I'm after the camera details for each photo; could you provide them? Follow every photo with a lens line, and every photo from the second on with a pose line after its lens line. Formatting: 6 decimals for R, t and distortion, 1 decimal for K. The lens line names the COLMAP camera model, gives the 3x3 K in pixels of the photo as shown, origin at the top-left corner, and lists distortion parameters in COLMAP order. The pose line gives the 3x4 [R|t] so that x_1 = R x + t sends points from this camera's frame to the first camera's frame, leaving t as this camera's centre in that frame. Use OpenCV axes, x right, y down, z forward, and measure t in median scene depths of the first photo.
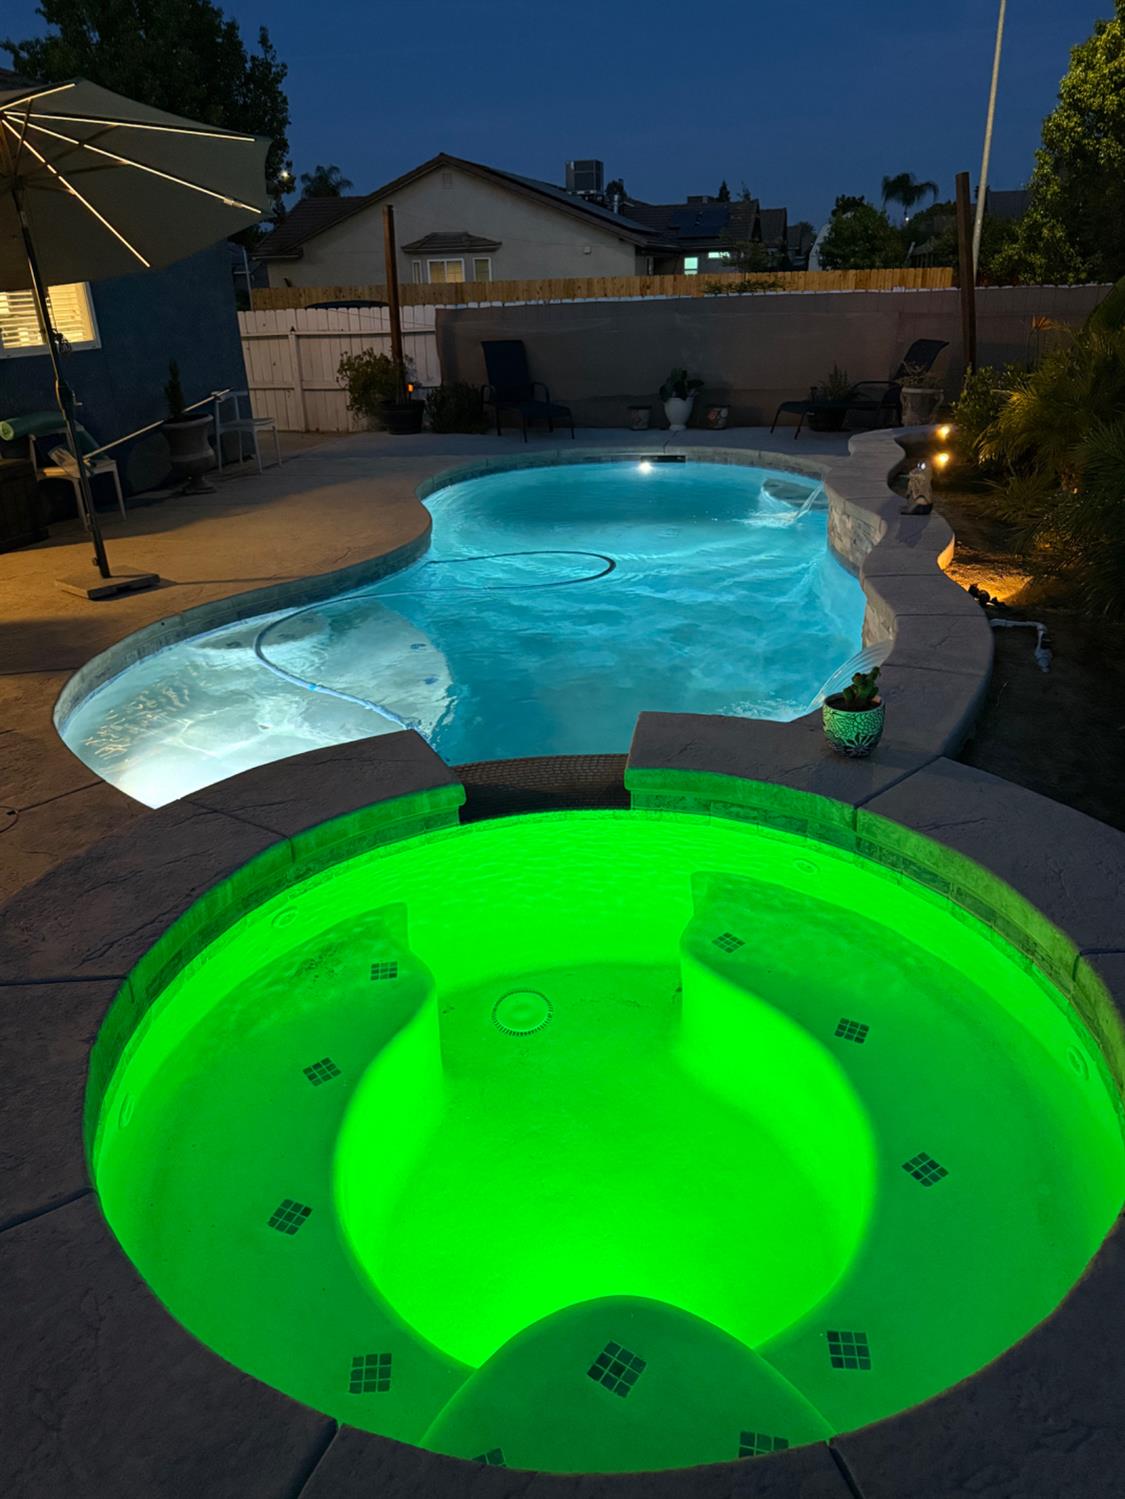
lens RADIAL K [[1068.0, 0, 562.5], [0, 1068.0, 749.5], [0, 0, 1]] dist [-0.000853, 0.000161]
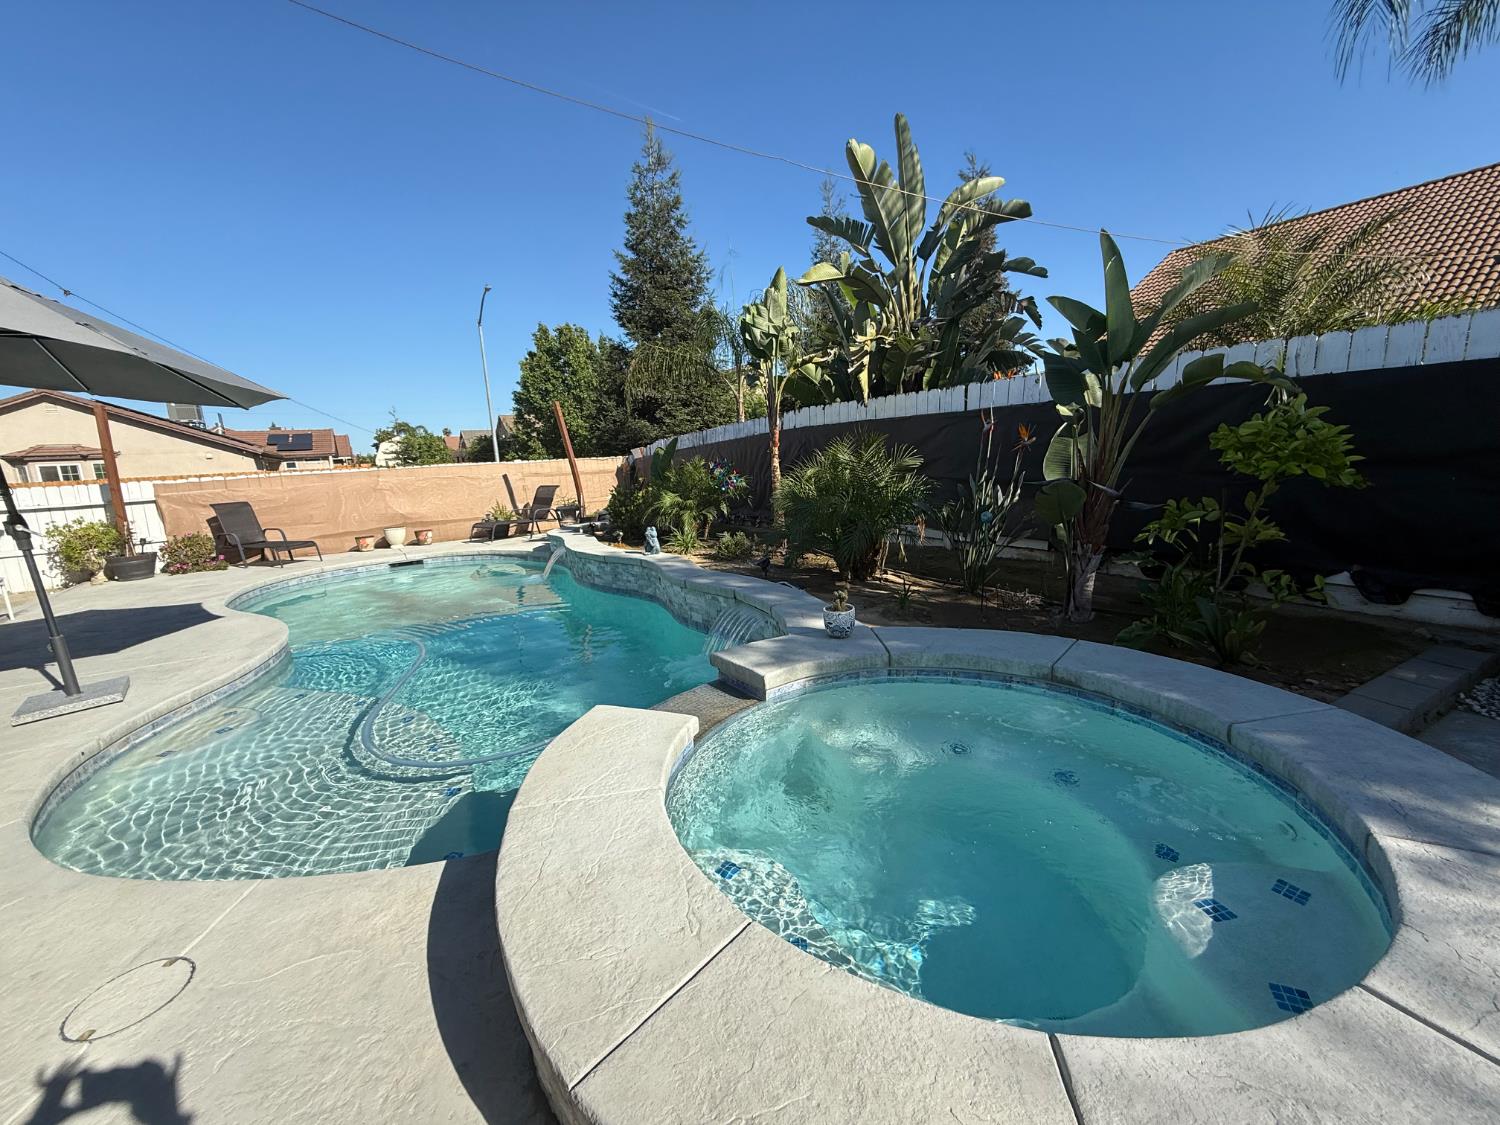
lens RADIAL K [[599.2, 0, 750.0], [0, 599.2, 562.5], [0, 0, 1]] dist [-0.002194, 0.000165]
pose [[0.694097, -0.134537, 0.707198, -0.138150], [0.318395, 0.938444, -0.133967, -0.007864], [-0.645642, 0.318154, 0.694208, 0.085204]]
